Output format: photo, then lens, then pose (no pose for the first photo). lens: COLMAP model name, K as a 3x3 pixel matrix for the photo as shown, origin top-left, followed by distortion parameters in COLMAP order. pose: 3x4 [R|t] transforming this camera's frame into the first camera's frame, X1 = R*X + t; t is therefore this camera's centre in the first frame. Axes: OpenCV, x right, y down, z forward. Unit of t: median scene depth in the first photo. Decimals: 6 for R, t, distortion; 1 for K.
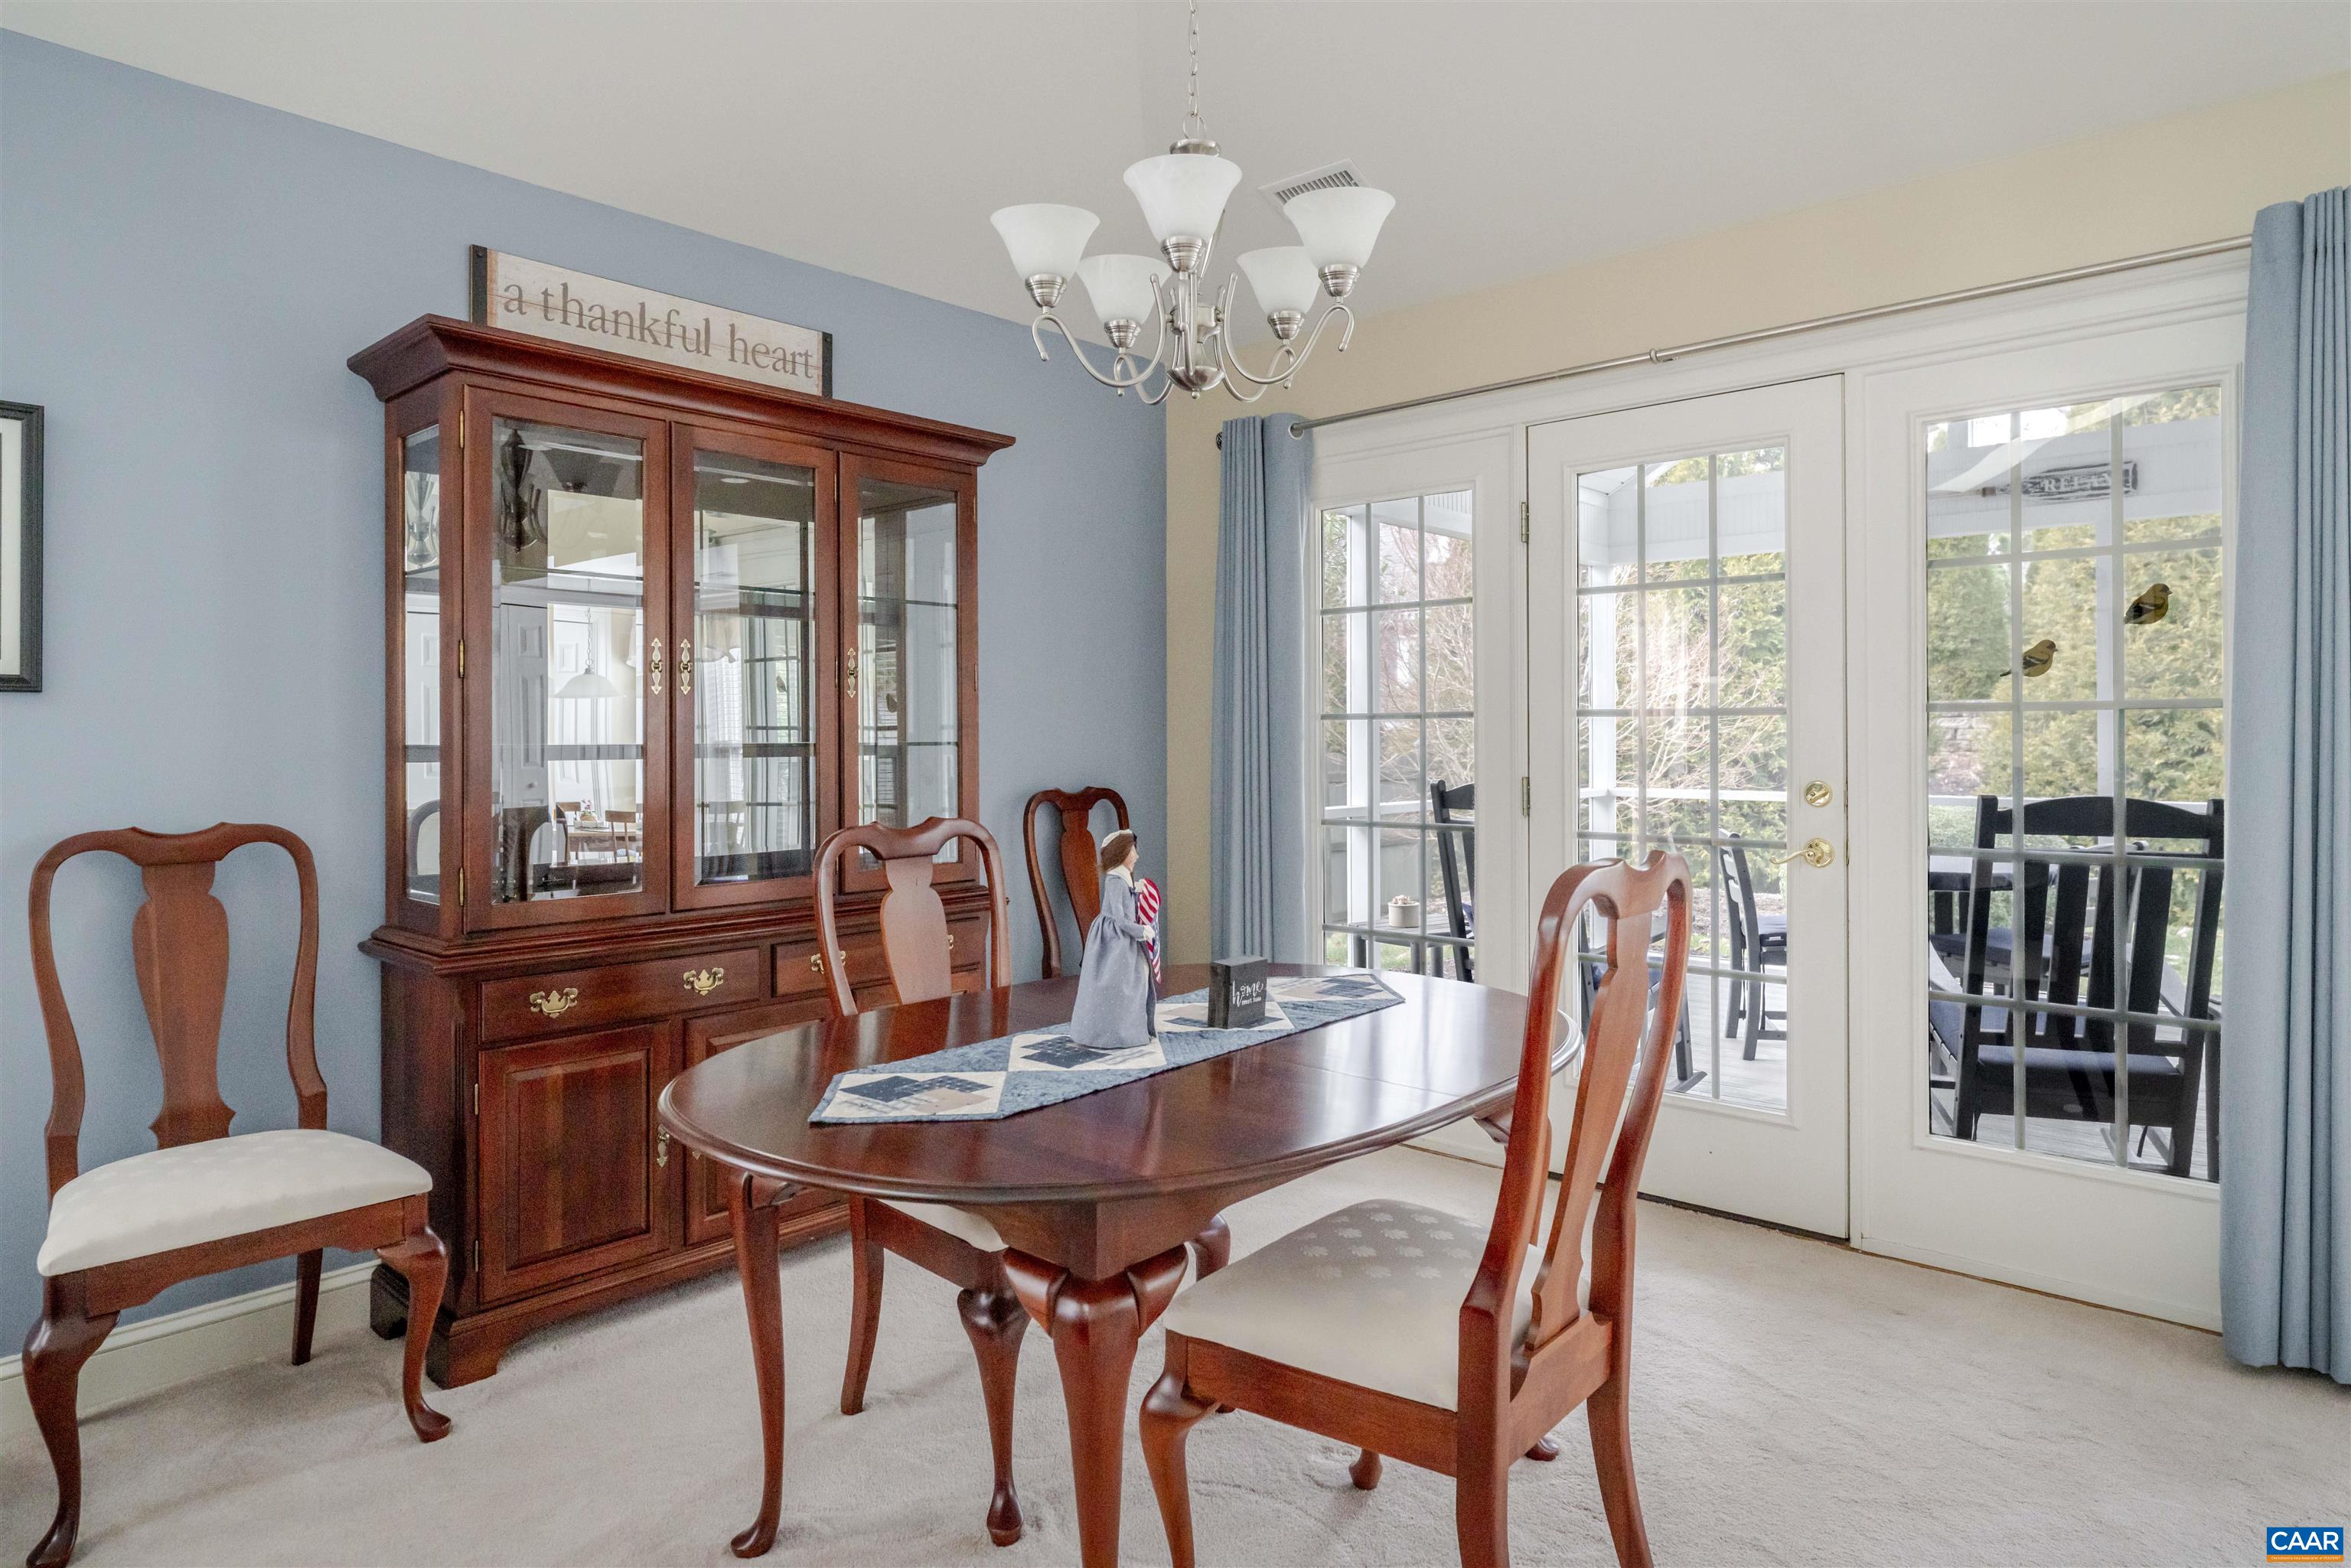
lens RADIAL K [[1381.5, 0, 1158.7], [0, 1381.5, 774.6], [0, 0, 1]] dist [-0.002636, 0.002415]
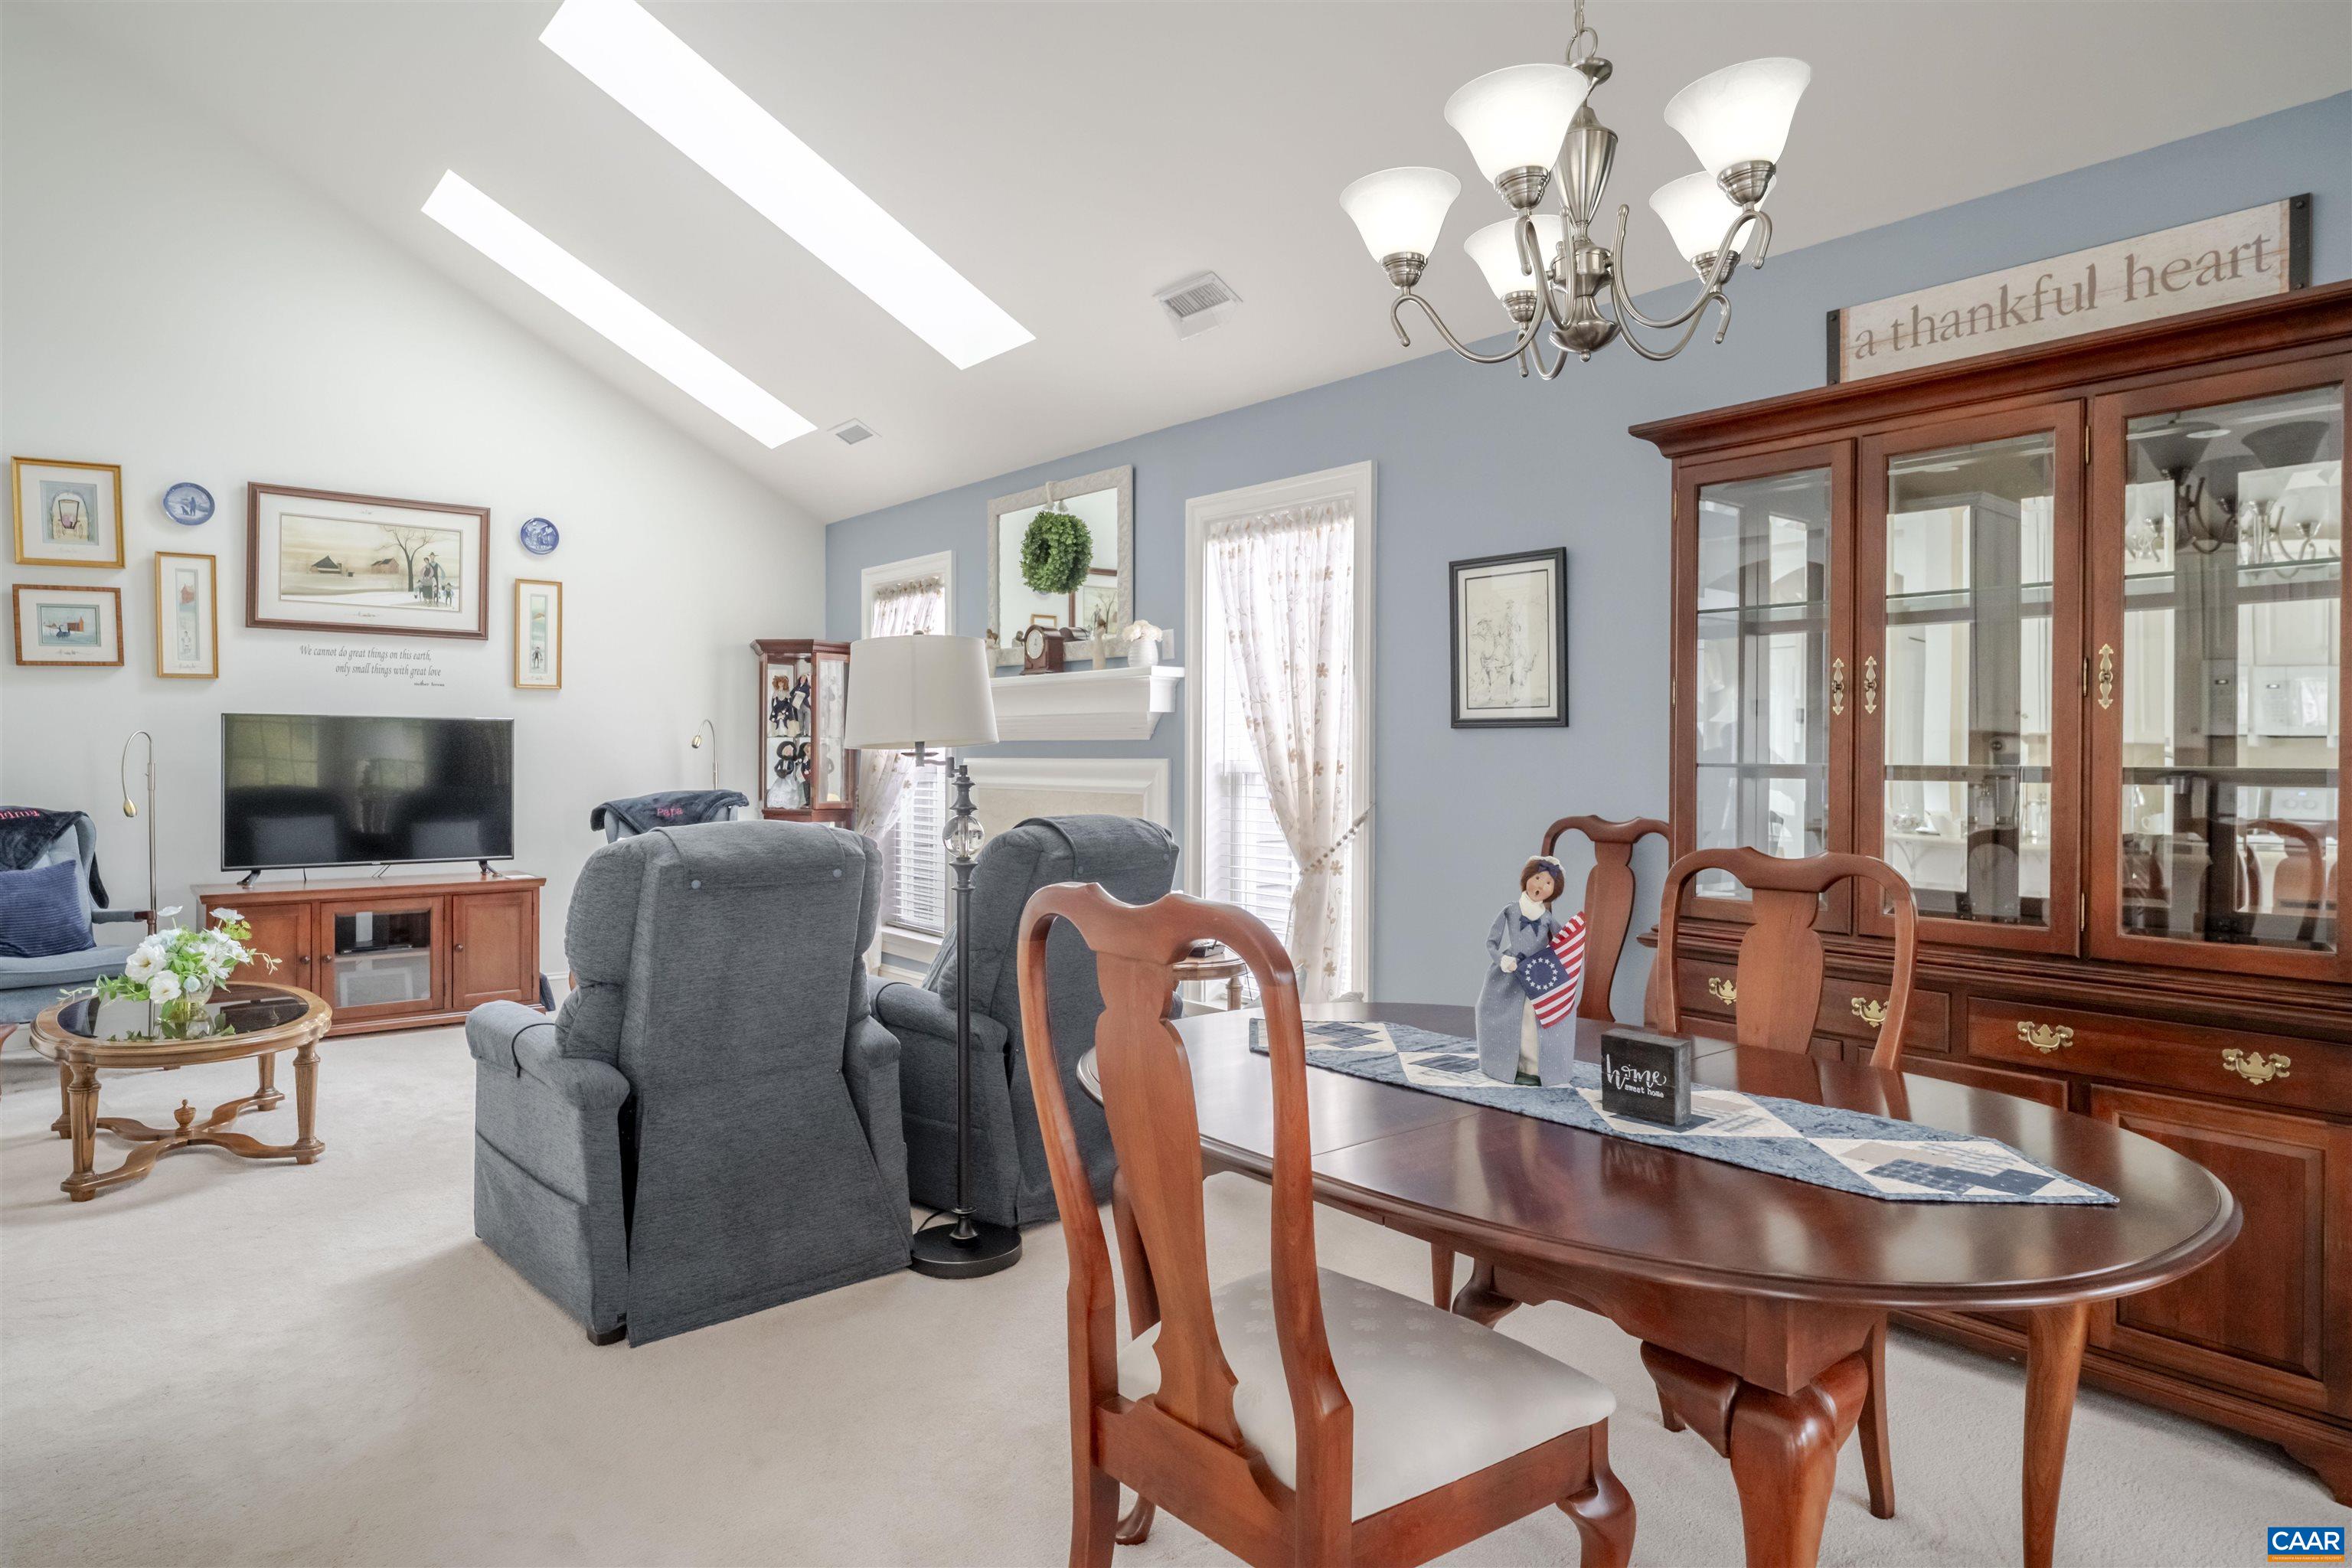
lens RADIAL K [[1382.1, 0, 1159.2], [0, 1382.1, 774.6], [0, 0, 1]] dist [-0.002636, 0.002415]
pose [[-0.150647, 0.014574, -0.988480, 0.612435], [-0.031649, 0.999308, 0.019557, -0.016368], [0.988081, 0.034231, -0.150081, 0.581726]]
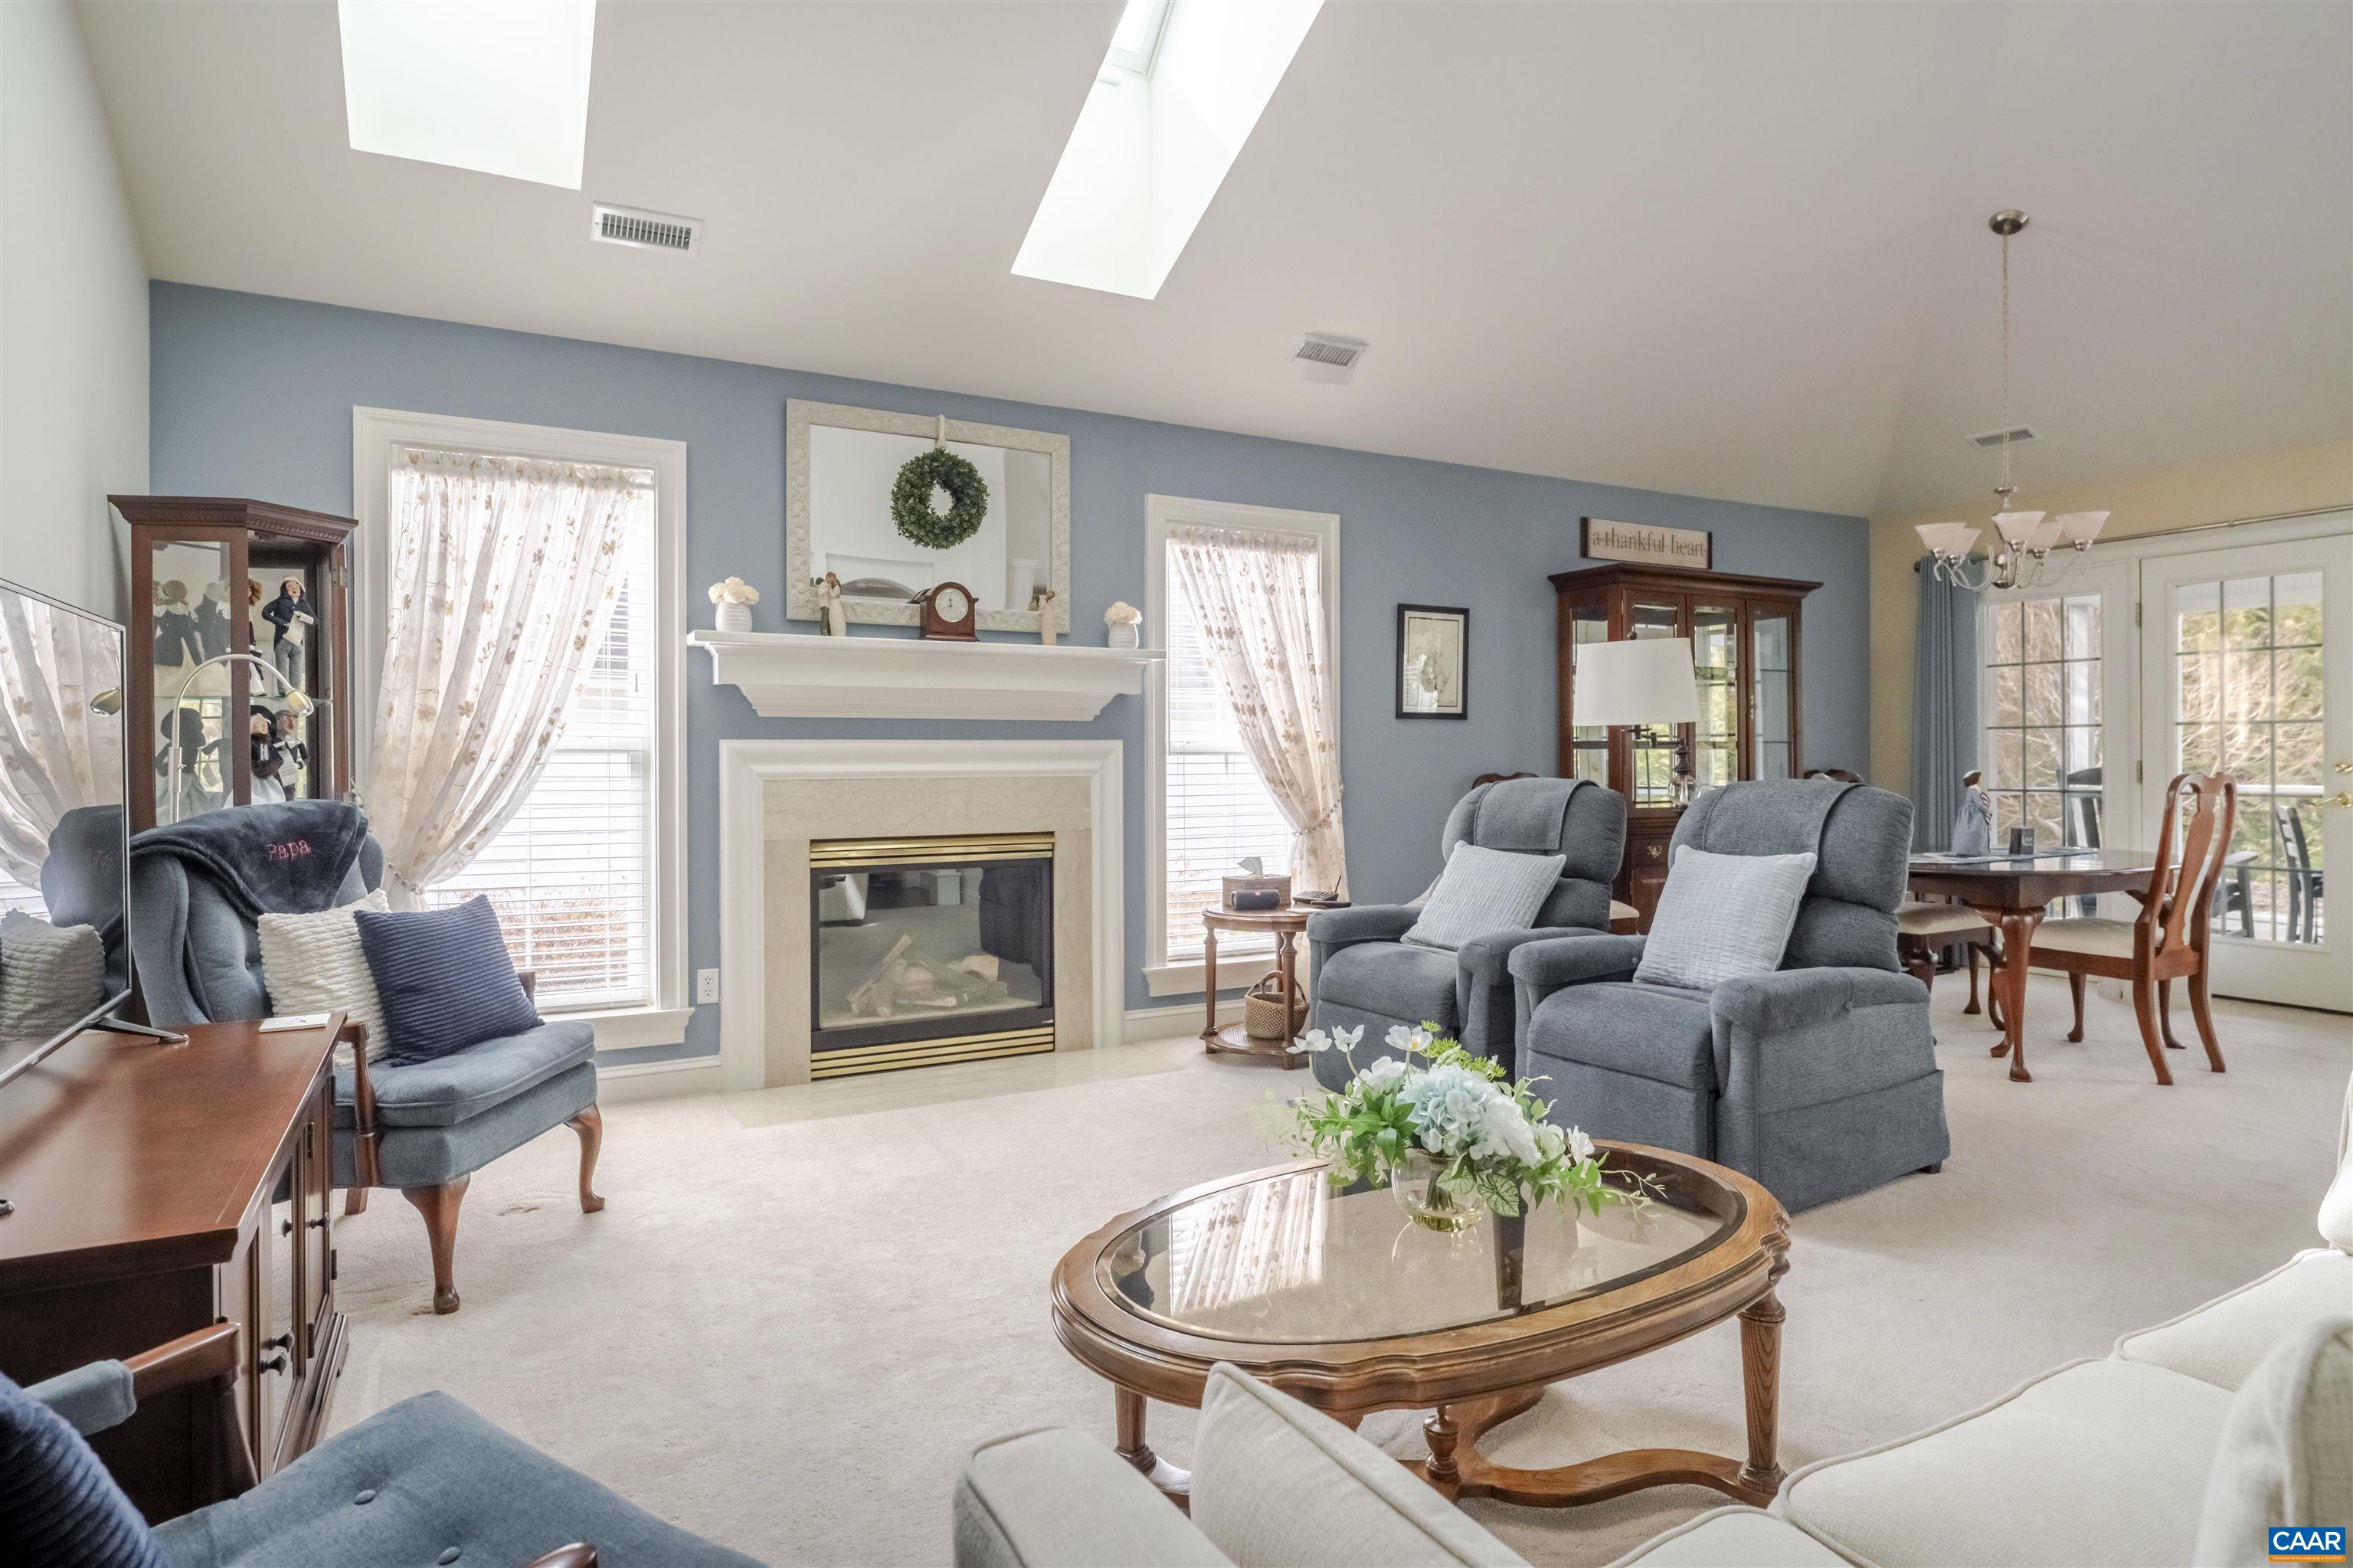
lens RADIAL K [[1292.7, 0, 1161.1], [0, 1292.7, 770.8], [0, 0, 1]] dist [0.003229, 0.000444]
pose [[0.945765, 0.002479, -0.324842, -0.413134], [-0.007574, 0.999867, -0.014422, 0.053474], [0.324763, 0.016101, 0.945658, -1.058167]]
